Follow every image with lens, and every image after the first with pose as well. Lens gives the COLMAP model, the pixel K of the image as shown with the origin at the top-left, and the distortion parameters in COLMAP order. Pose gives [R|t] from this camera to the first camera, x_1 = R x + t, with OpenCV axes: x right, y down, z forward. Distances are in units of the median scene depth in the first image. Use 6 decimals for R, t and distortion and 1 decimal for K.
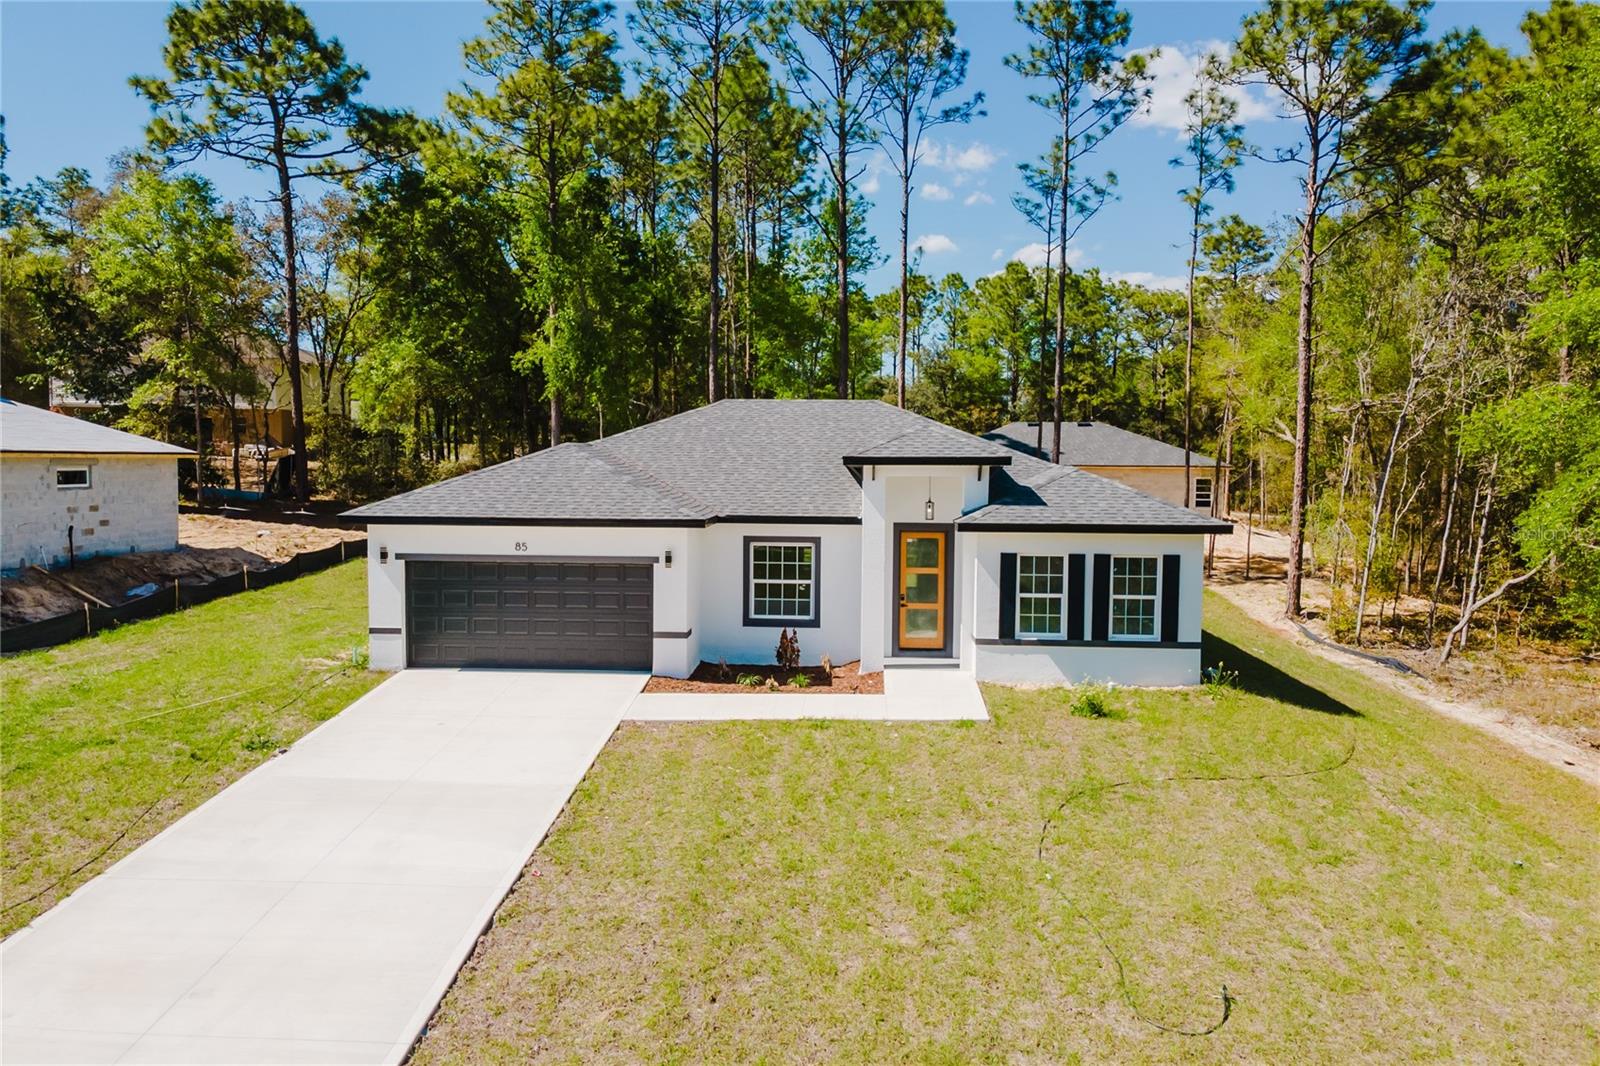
lens RADIAL K [[1167.4, 0, 800.0], [0, 1167.4, 533.0], [0, 0, 1]] dist [0.029869, 0.005464]
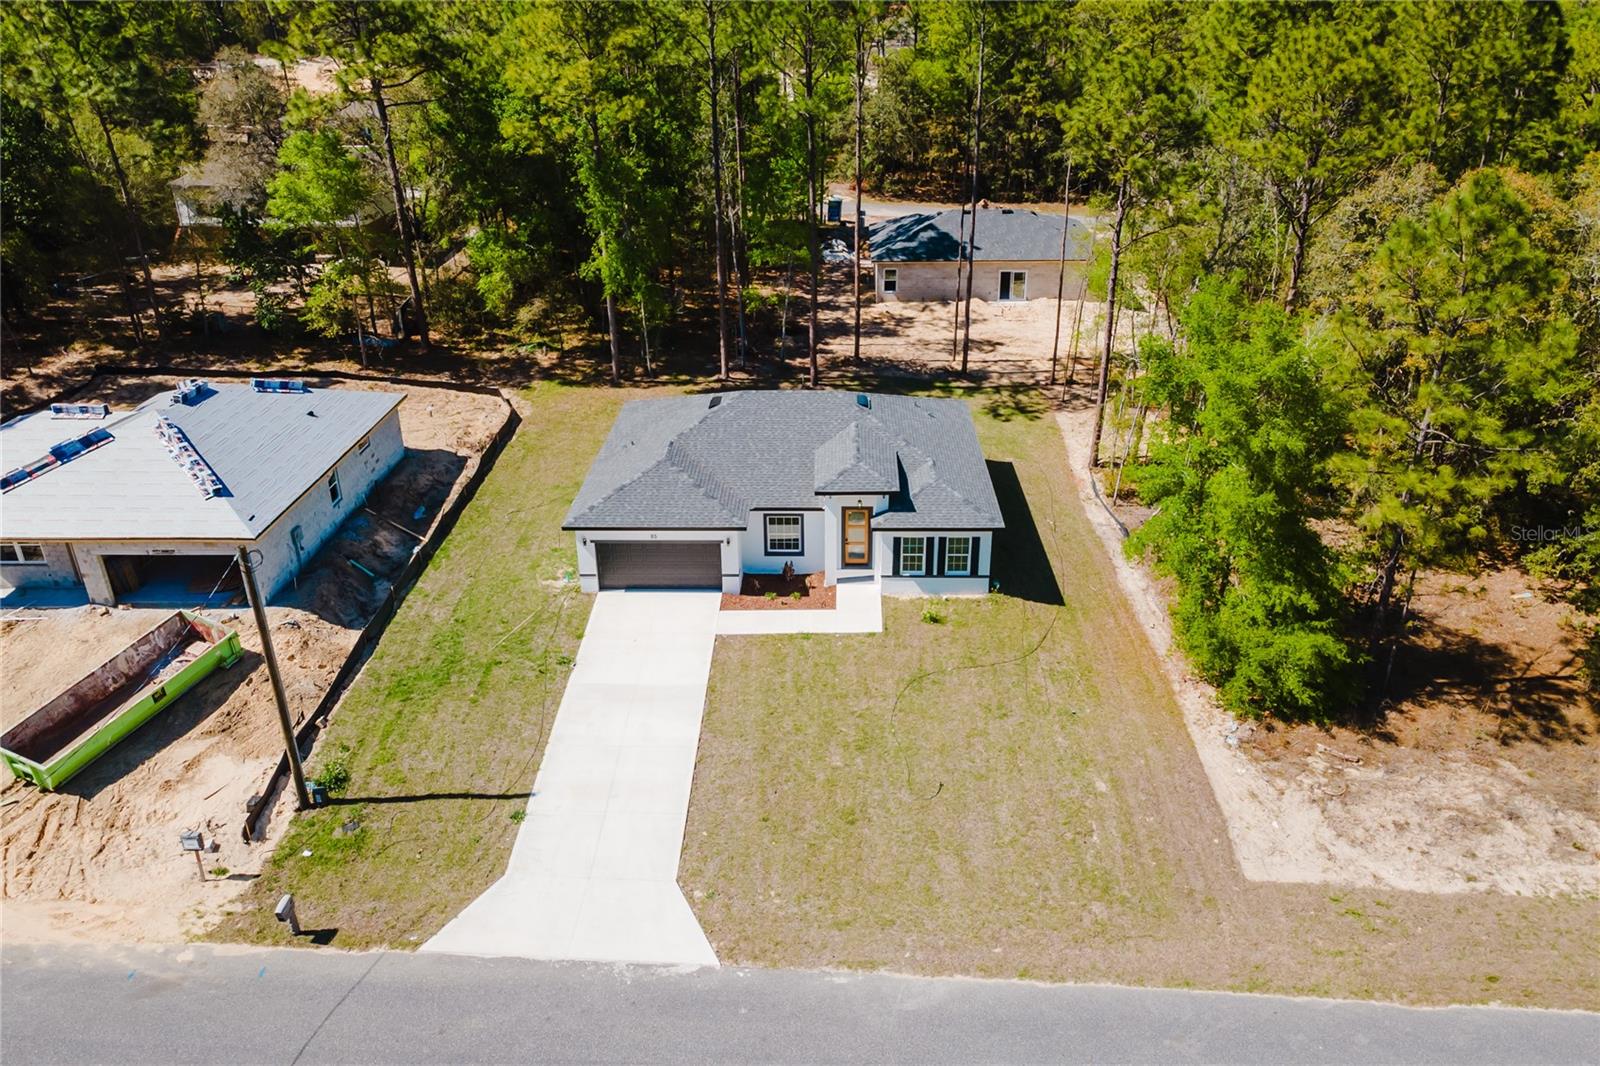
lens RADIAL K [[1163.8, 0, 797.4], [0, 1163.8, 529.5], [0, 0, 1]] dist [0.031339, 0.052399]
pose [[0.999439, -0.031721, 0.010729, -0.013528], [0.025564, 0.929717, 0.367386, -0.676490], [-0.021629, -0.366906, 0.930007, -0.792114]]
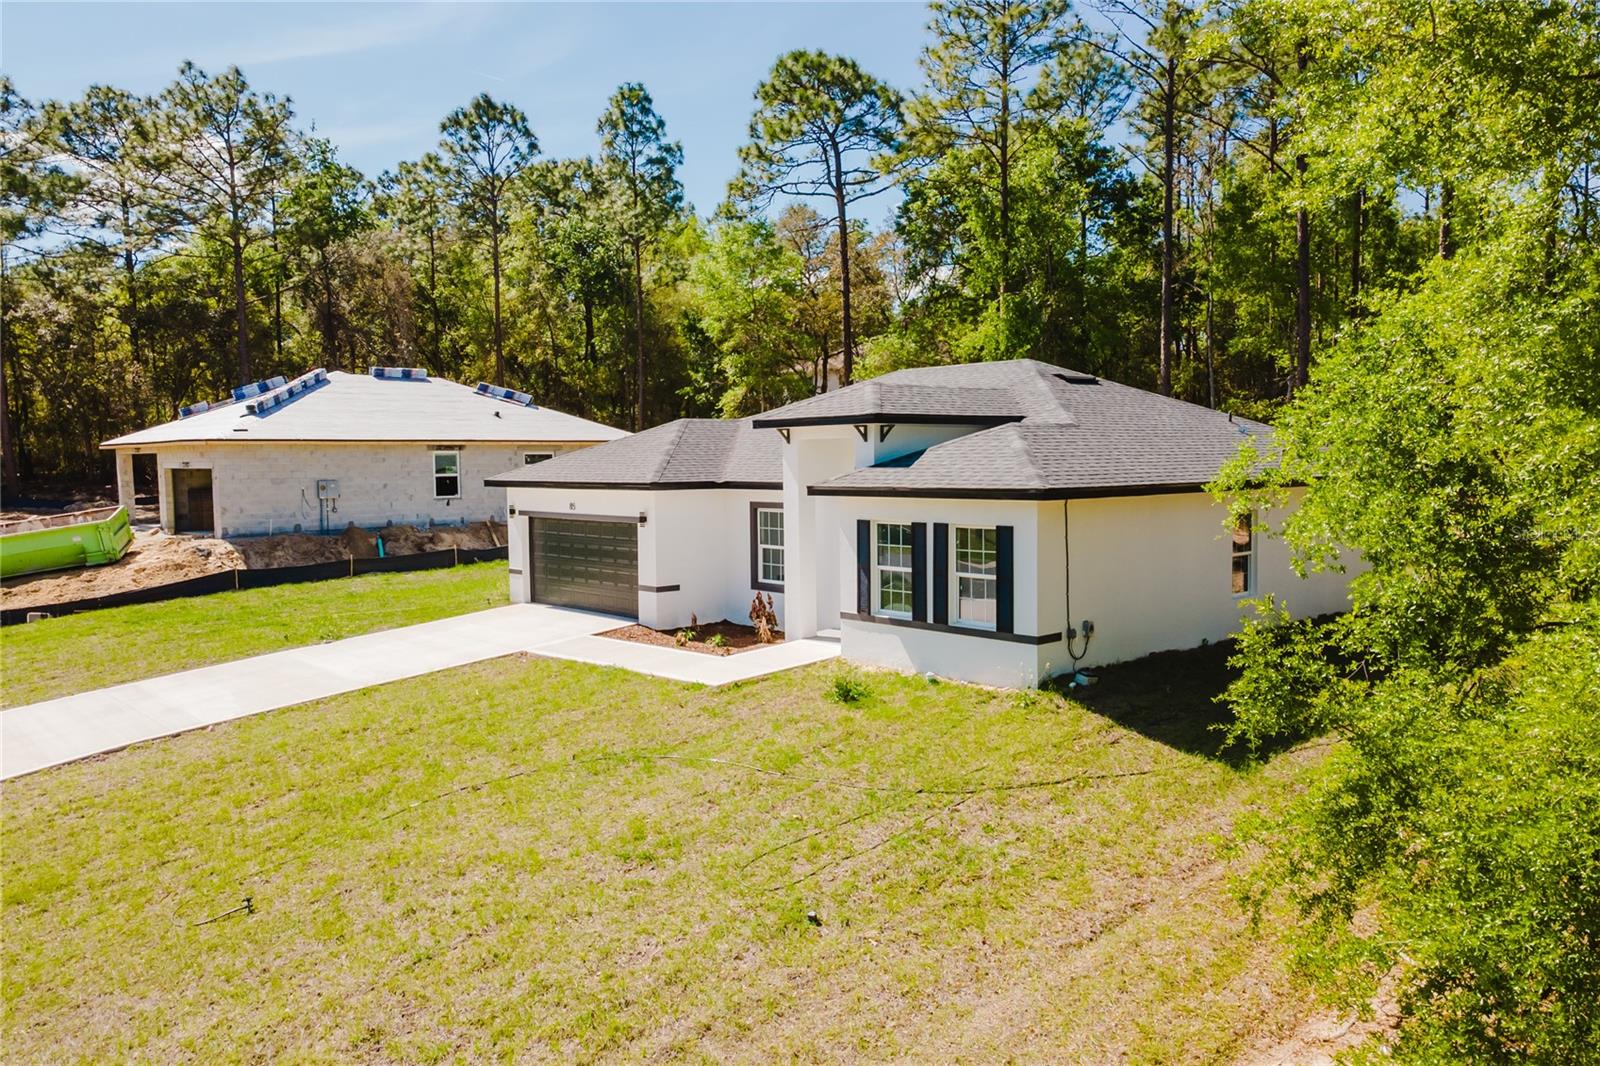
lens RADIAL K [[1167.4, 0, 800.0], [0, 1167.4, 533.0], [0, 0, 1]] dist [0.029869, 0.005464]
pose [[0.718336, 0.029568, -0.695068, 0.708472], [-0.028269, 0.999512, 0.013304, 0.015300], [0.695122, 0.010092, 0.718821, 0.286440]]
